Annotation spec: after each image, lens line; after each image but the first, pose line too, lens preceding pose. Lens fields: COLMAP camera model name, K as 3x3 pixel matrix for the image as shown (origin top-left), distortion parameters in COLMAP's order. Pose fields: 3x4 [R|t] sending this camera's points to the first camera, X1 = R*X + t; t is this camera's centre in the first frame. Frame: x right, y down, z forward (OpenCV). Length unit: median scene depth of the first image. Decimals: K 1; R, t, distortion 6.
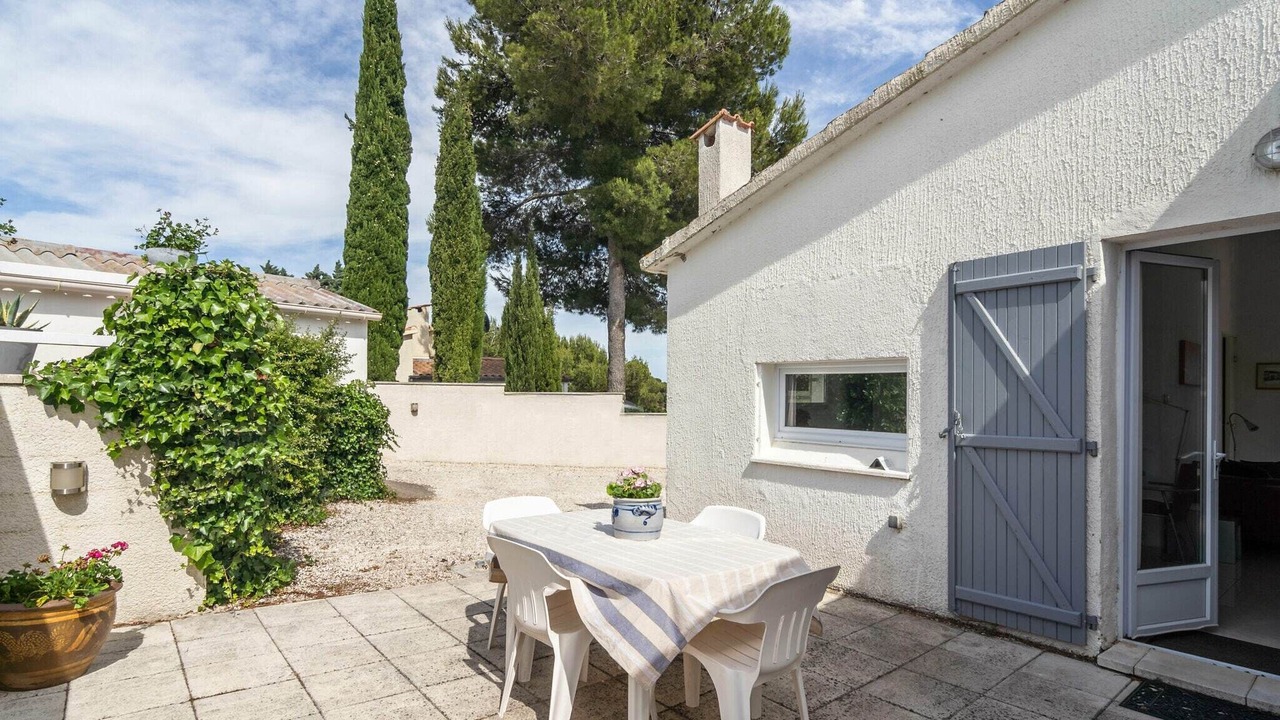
lens RADIAL K [[642.0, 0, 643.9], [0, 642.0, 407.1], [0, 0, 1]] dist [-0.004308, -0.001003]
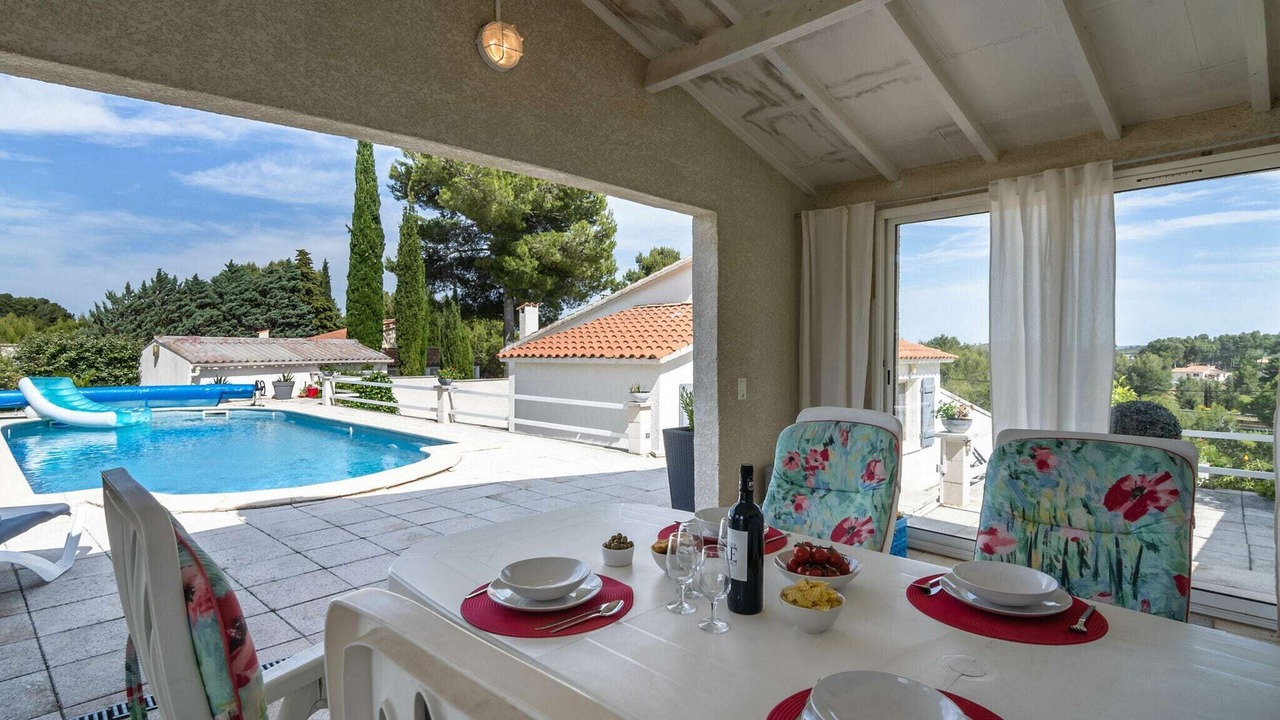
lens RADIAL K [[642.0, 0, 643.1], [0, 642.0, 357.9], [0, 0, 1]] dist [-0.004308, -0.001003]
pose [[0.992875, -0.006101, 0.119002, 0.122844], [0.005246, 0.999958, 0.007494, -0.095401], [-0.119043, -0.006817, 0.992866, -0.796202]]
